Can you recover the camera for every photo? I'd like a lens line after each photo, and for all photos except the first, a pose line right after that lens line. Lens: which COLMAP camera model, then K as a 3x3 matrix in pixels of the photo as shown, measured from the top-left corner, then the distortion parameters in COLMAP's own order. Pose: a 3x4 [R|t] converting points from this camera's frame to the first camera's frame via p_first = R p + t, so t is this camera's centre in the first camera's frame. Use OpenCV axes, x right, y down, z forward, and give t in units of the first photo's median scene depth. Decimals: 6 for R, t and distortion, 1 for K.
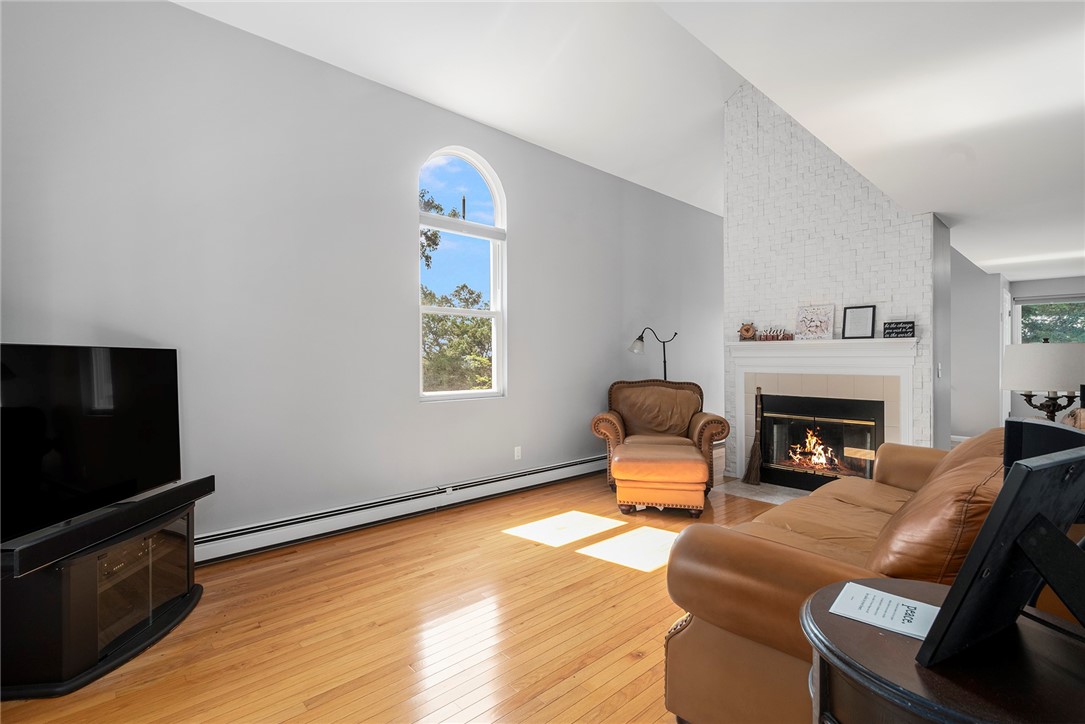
lens RADIAL K [[502.7, 0, 526.3], [0, 502.7, 357.0], [0, 0, 1]] dist [0.027324, -0.000318]
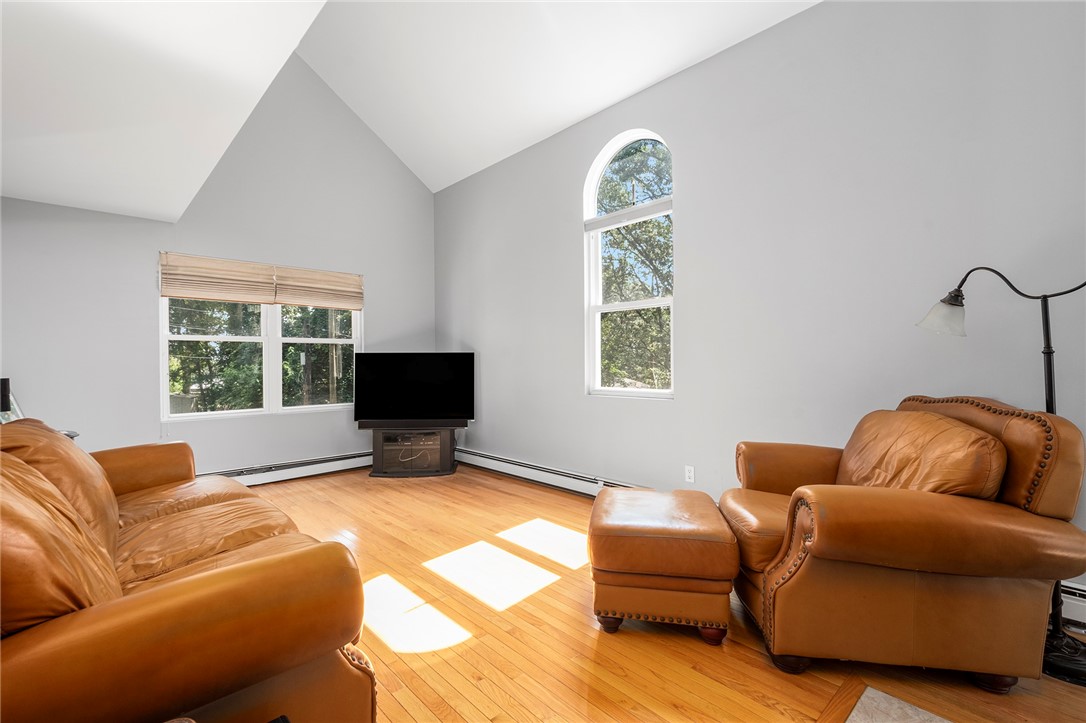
lens RADIAL K [[484.8, 0, 543.0], [0, 484.8, 361.5], [0, 0, 1]] dist [0.001905, 0.000171]
pose [[0.026239, 0.000999, -0.999655, 0.755580], [0.014858, 0.999889, 0.001389, 0.012400], [0.999545, -0.014889, 0.026222, 0.785237]]
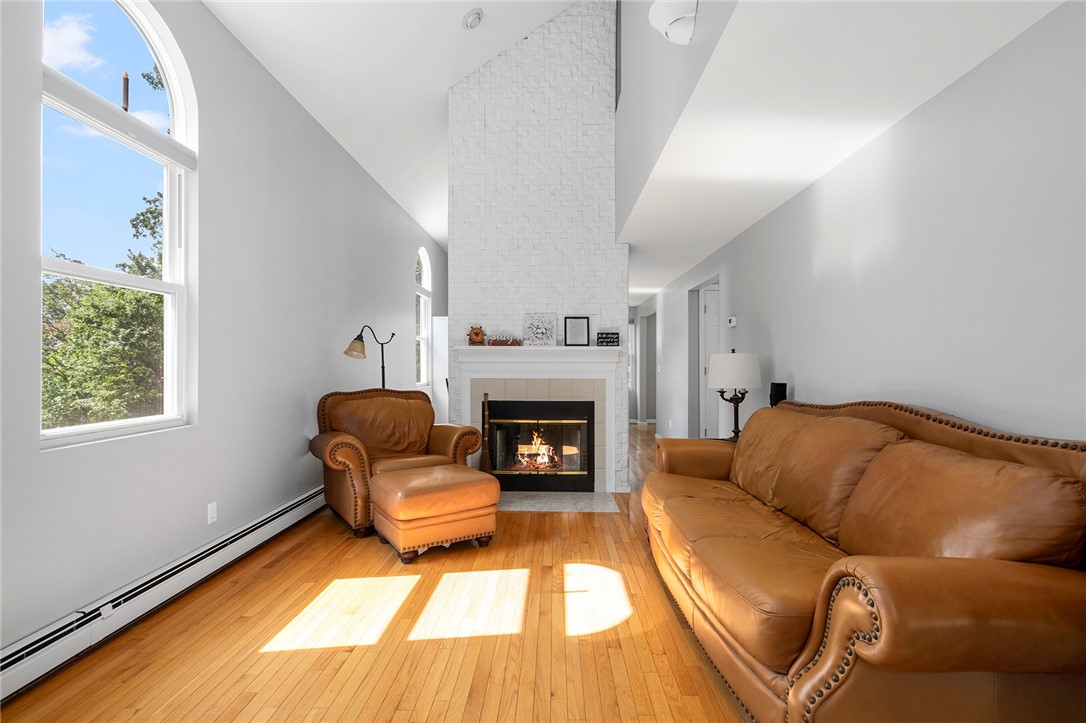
lens RADIAL K [[522.0, 0, 540.3], [0, 522.0, 359.1], [0, 0, 1]] dist [-0.001040, -0.001507]
pose [[0.685765, 0.009697, 0.727758, -0.220046], [-0.005591, 0.999952, -0.008056, 0.001801], [-0.727801, 0.001456, 0.685786, 0.265369]]
